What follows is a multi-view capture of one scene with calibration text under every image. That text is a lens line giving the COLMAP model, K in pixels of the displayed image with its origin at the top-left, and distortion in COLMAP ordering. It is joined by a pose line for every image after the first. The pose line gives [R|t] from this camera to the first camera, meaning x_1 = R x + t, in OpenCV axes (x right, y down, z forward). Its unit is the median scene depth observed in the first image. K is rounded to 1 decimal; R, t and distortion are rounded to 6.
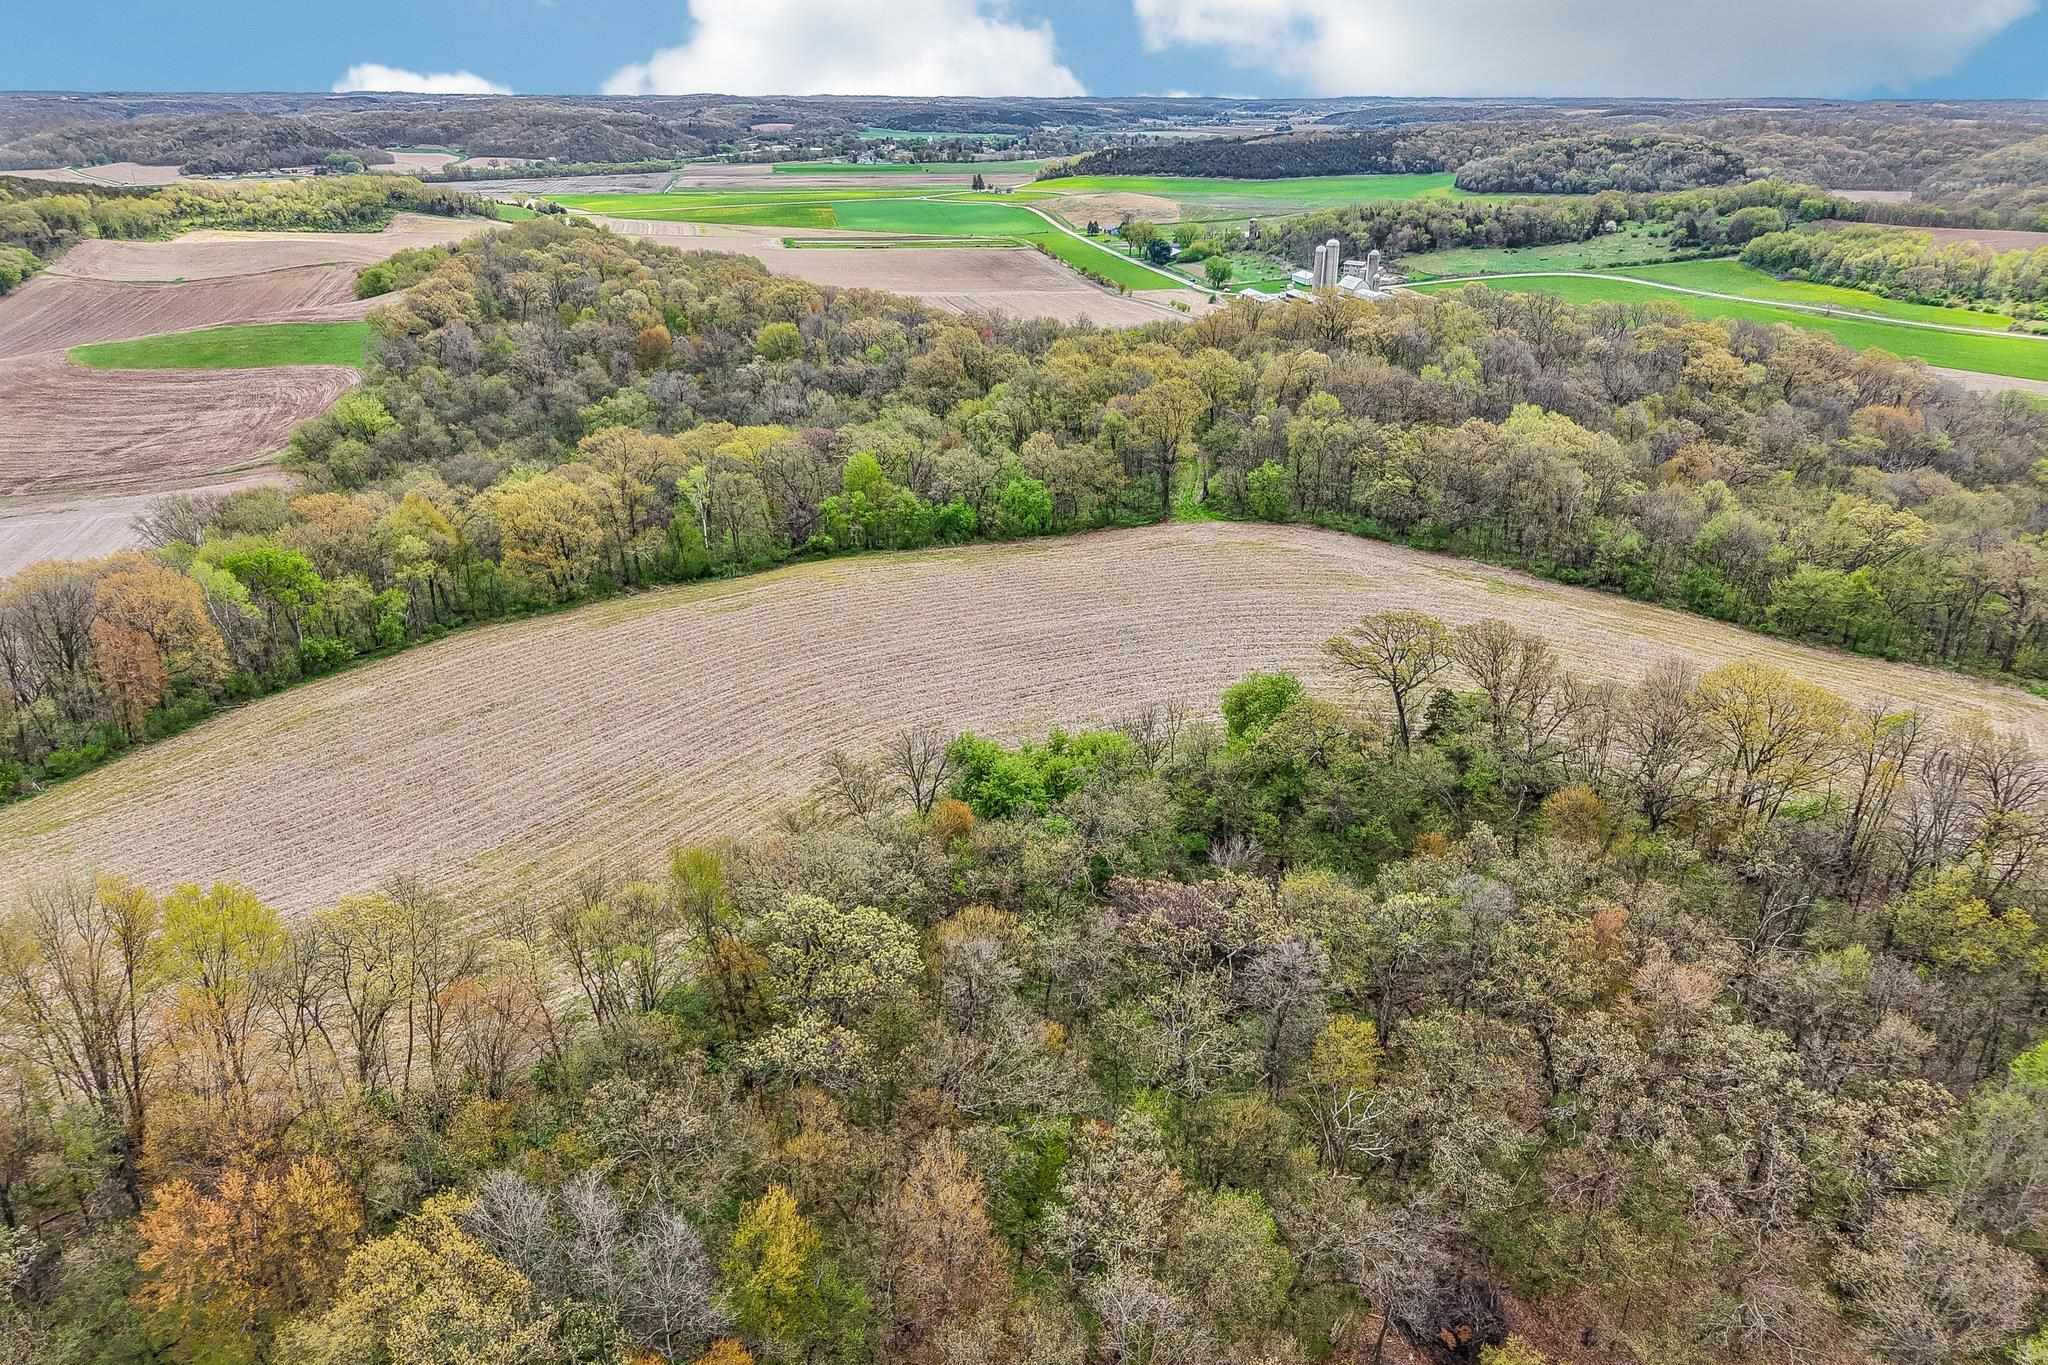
lens RADIAL K [[1413.6, 0, 1020.9], [0, 1413.6, 710.1], [0, 0, 1]] dist [0.007188, 0.006029]
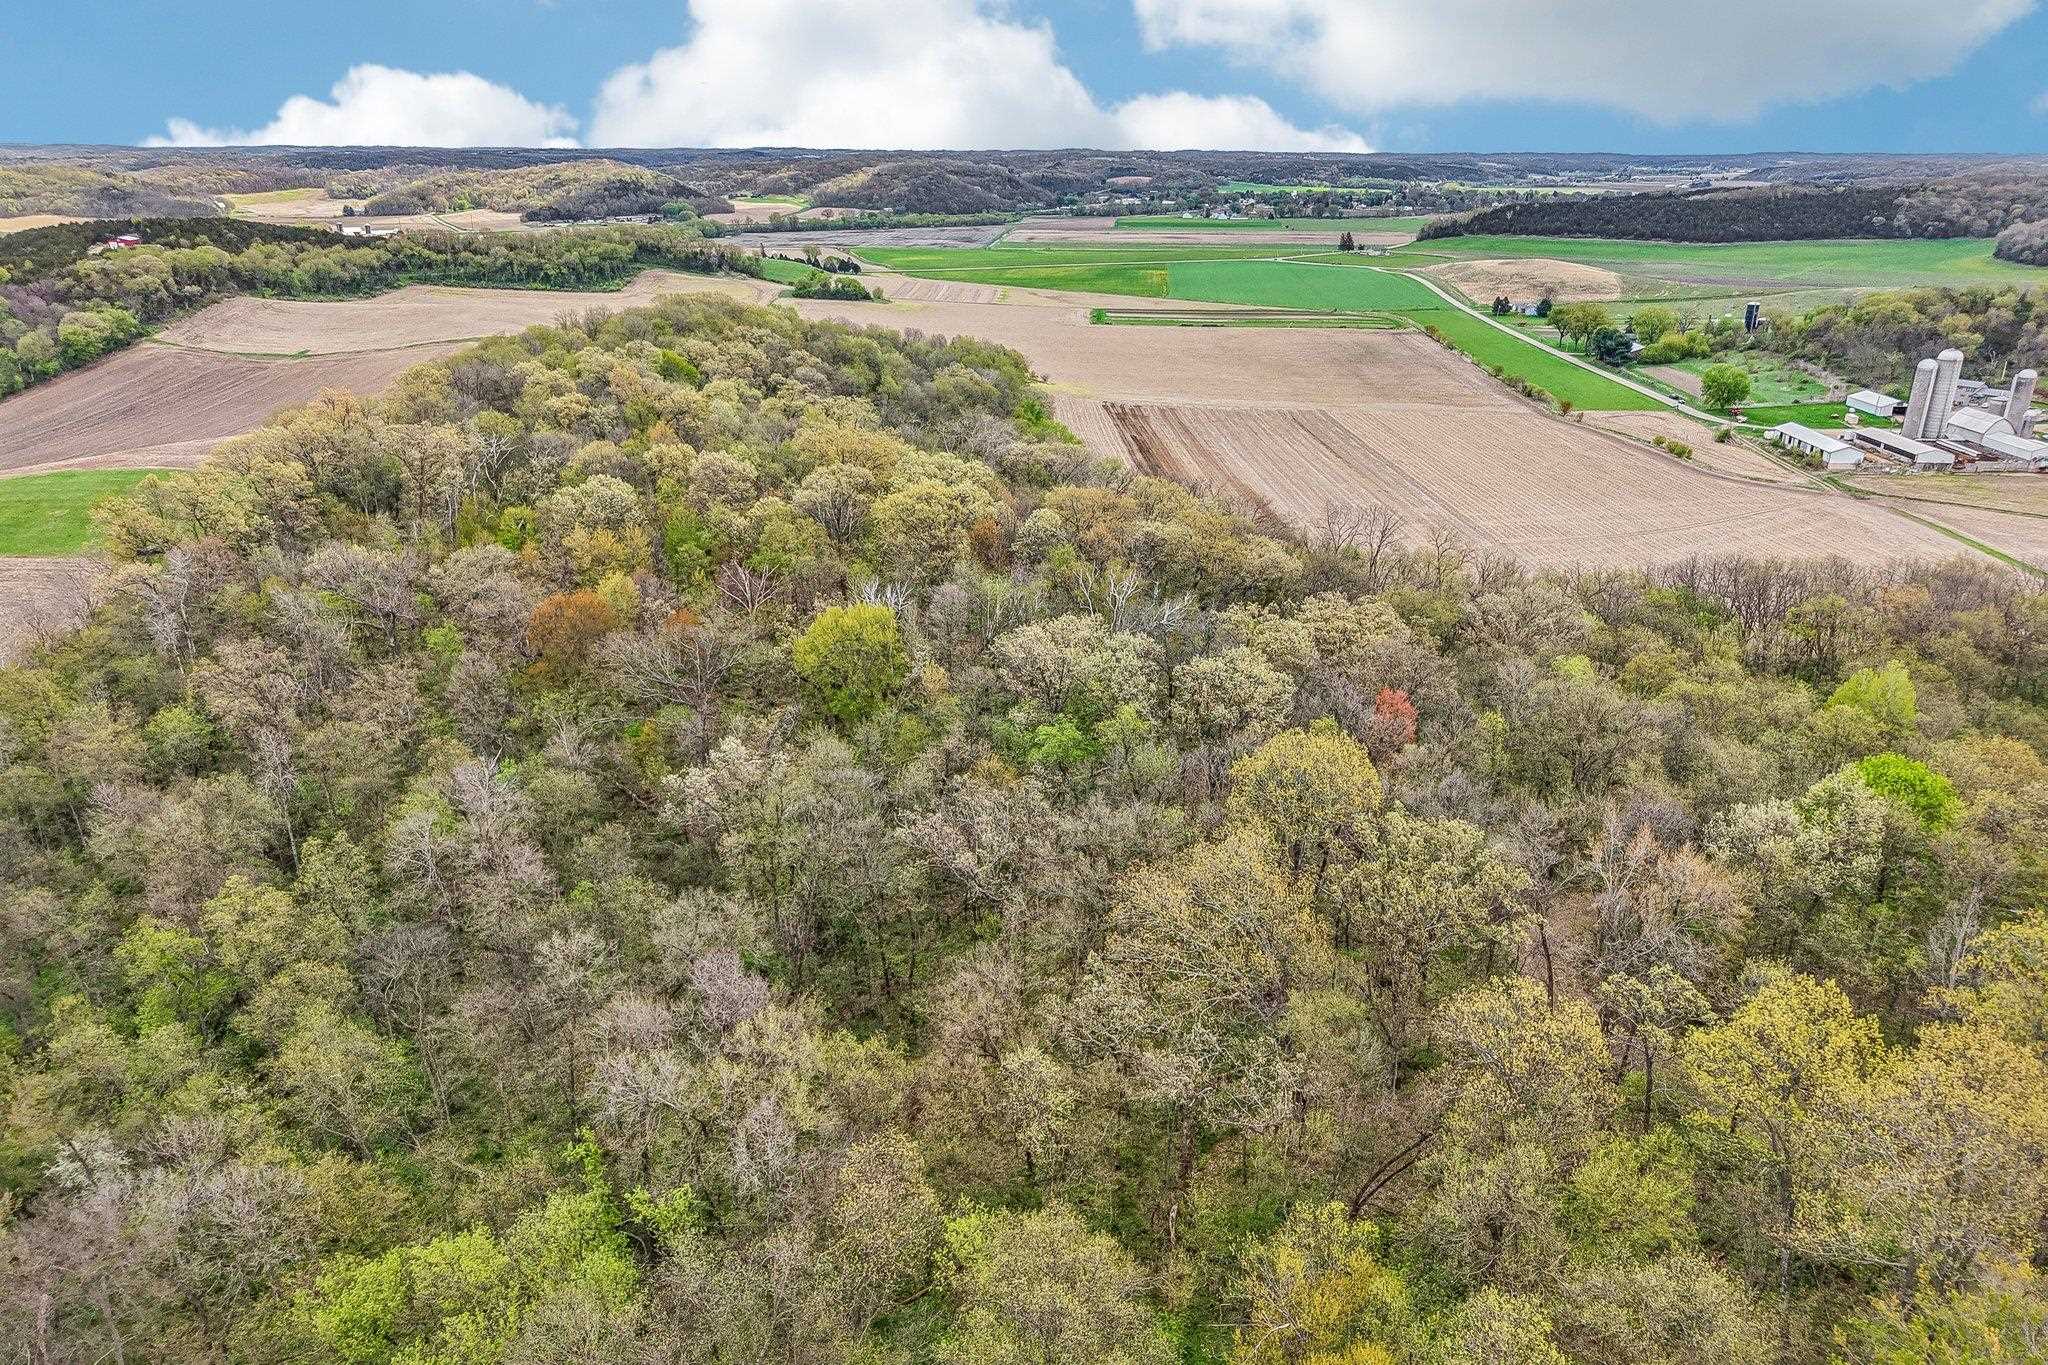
lens RADIAL K [[1413.6, 0, 1020.9], [0, 1413.6, 710.1], [0, 0, 1]] dist [0.007188, 0.006029]
pose [[0.971307, 0.089663, -0.220281, -0.007805], [-0.097143, 0.994997, -0.023338, -0.054510], [0.217086, 0.044067, 0.975157, 0.142062]]
